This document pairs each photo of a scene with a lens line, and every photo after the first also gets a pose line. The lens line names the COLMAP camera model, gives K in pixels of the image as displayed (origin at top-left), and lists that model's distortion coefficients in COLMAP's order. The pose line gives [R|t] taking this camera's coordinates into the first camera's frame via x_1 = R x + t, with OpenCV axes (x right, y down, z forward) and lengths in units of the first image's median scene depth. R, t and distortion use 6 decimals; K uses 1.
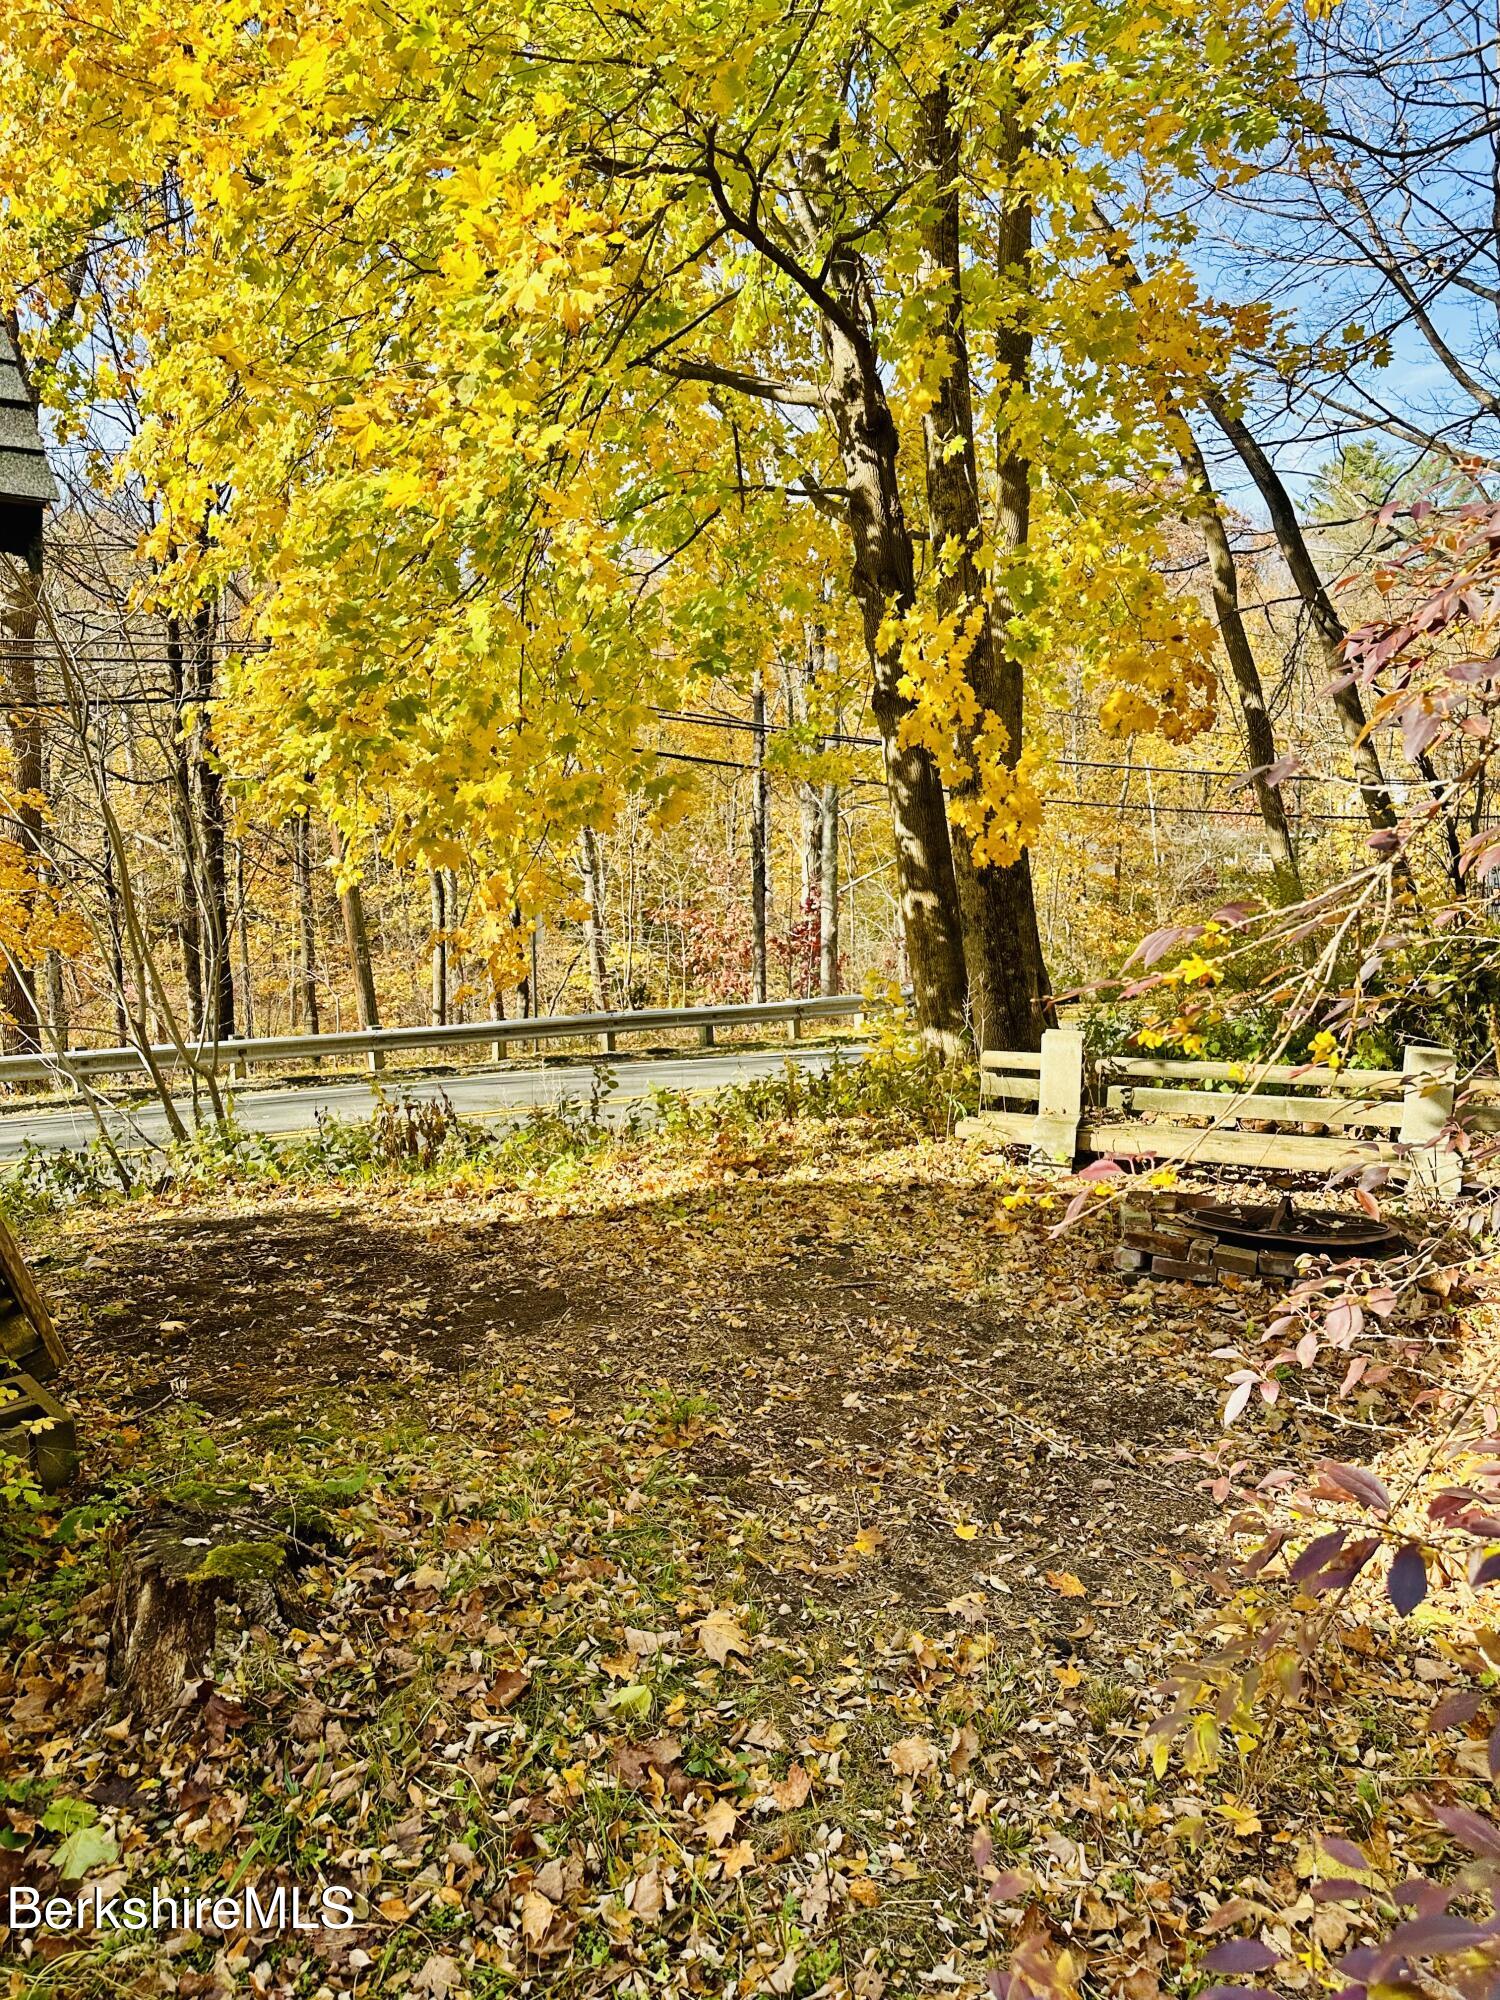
lens RADIAL K [[1416.2, 0, 763.6], [0, 1416.2, 994.4], [0, 0, 1]] dist [0.170744, -0.315562]
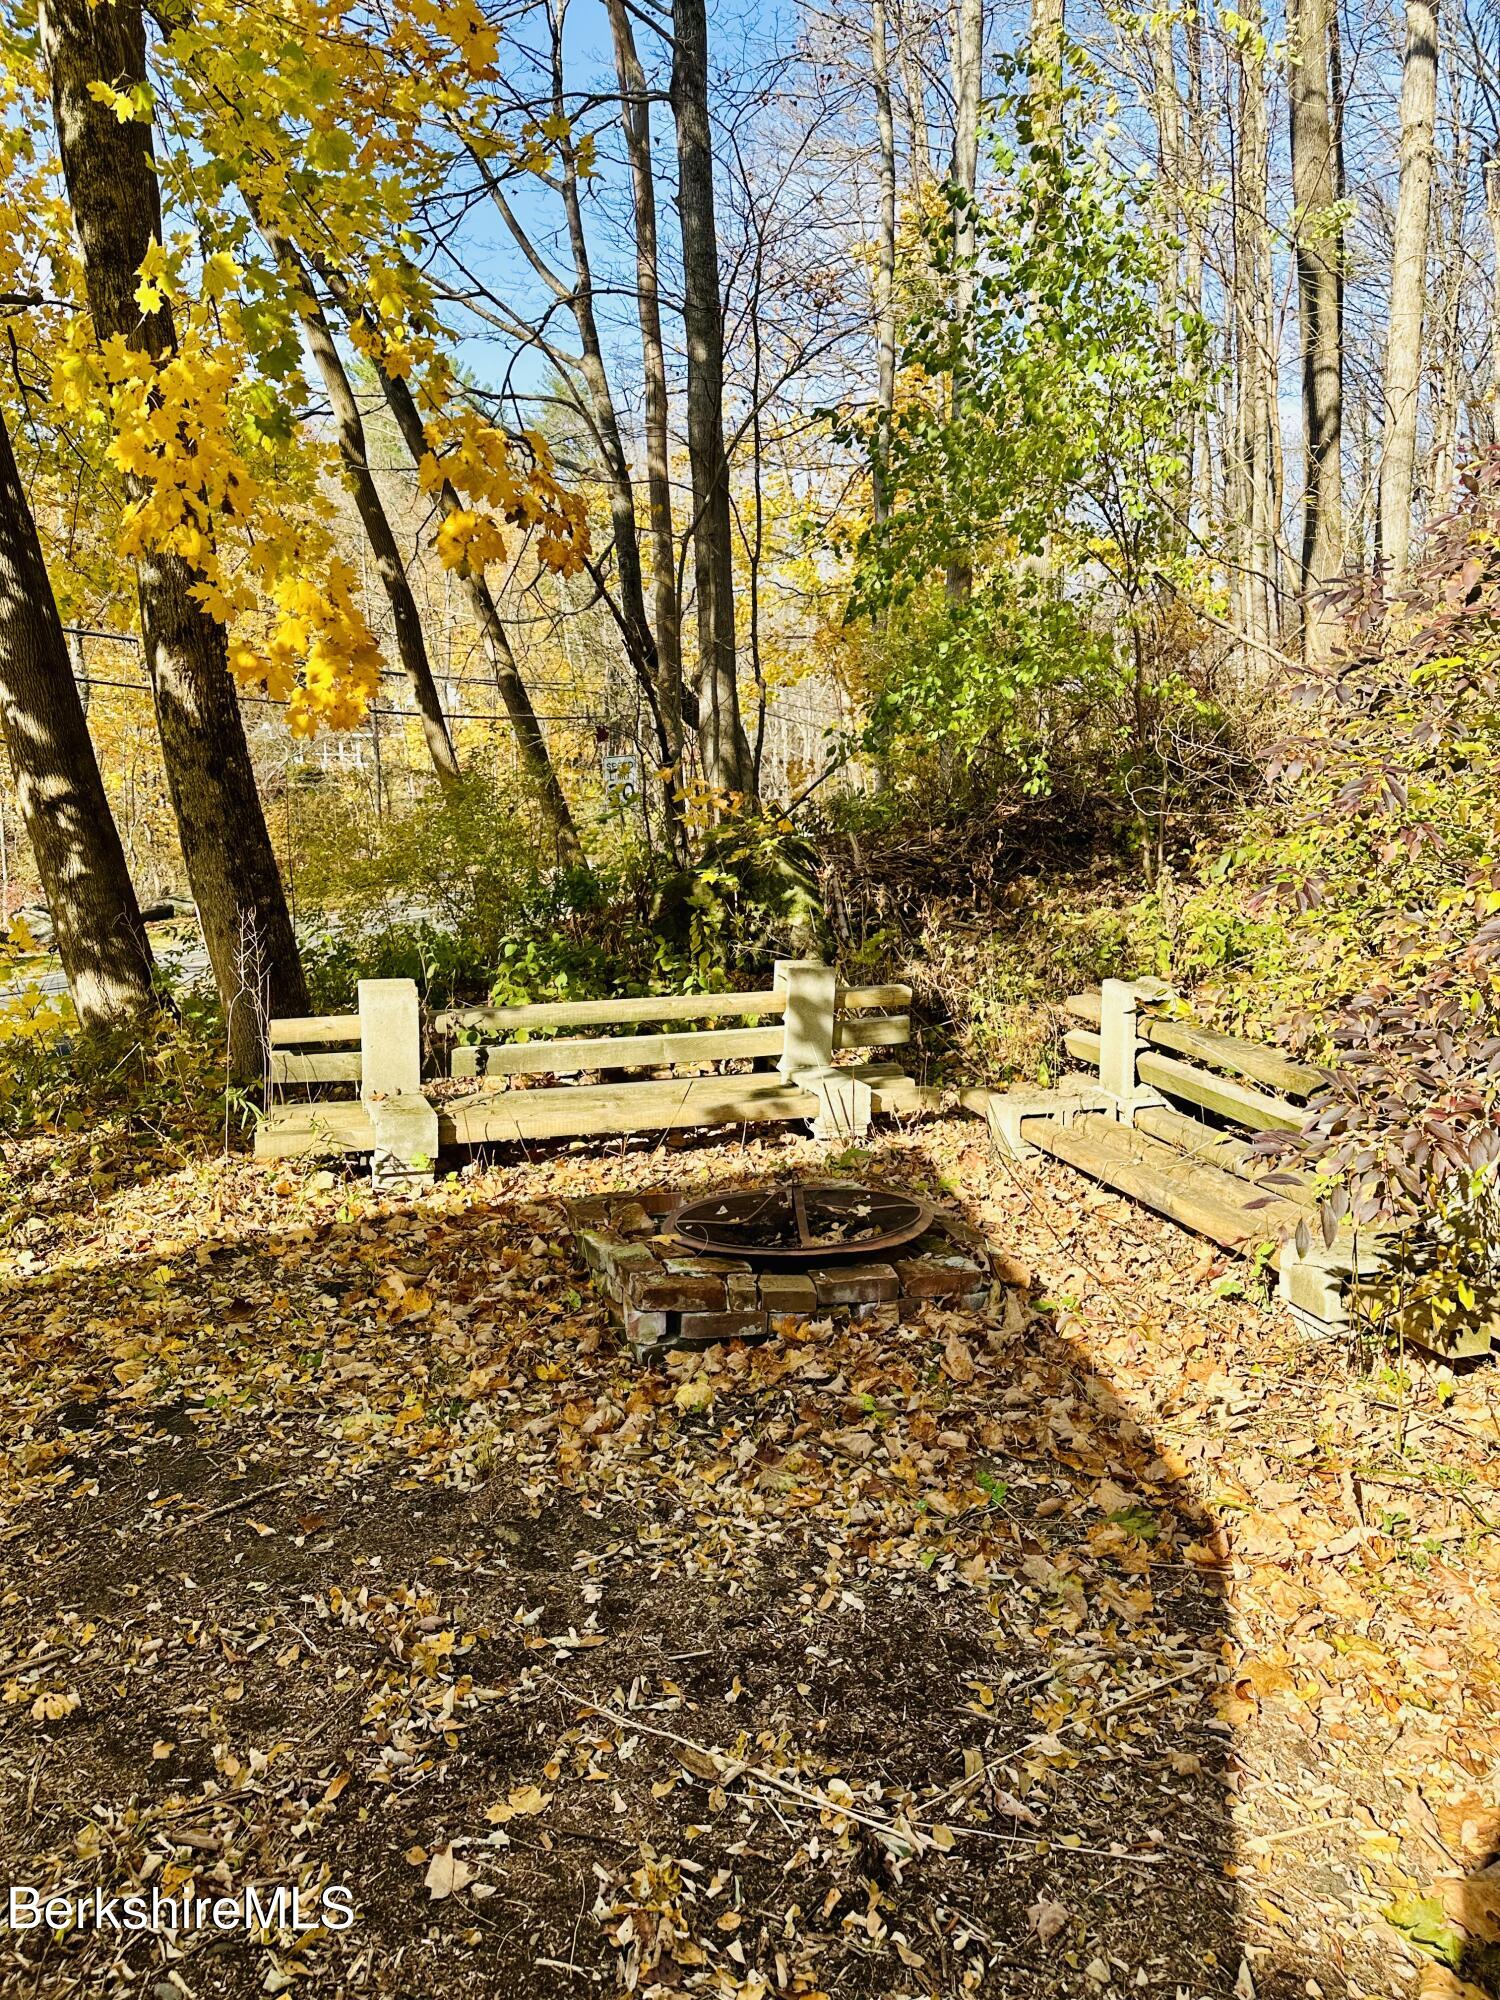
lens RADIAL K [[1416.2, 0, 763.6], [0, 1416.2, 994.4], [0, 0, 1]] dist [0.170744, -0.315562]
pose [[0.808700, -0.097881, 0.580021, -0.068404], [0.060325, 0.994660, 0.083743, -0.020308], [-0.585120, -0.032733, 0.810286, 0.407612]]
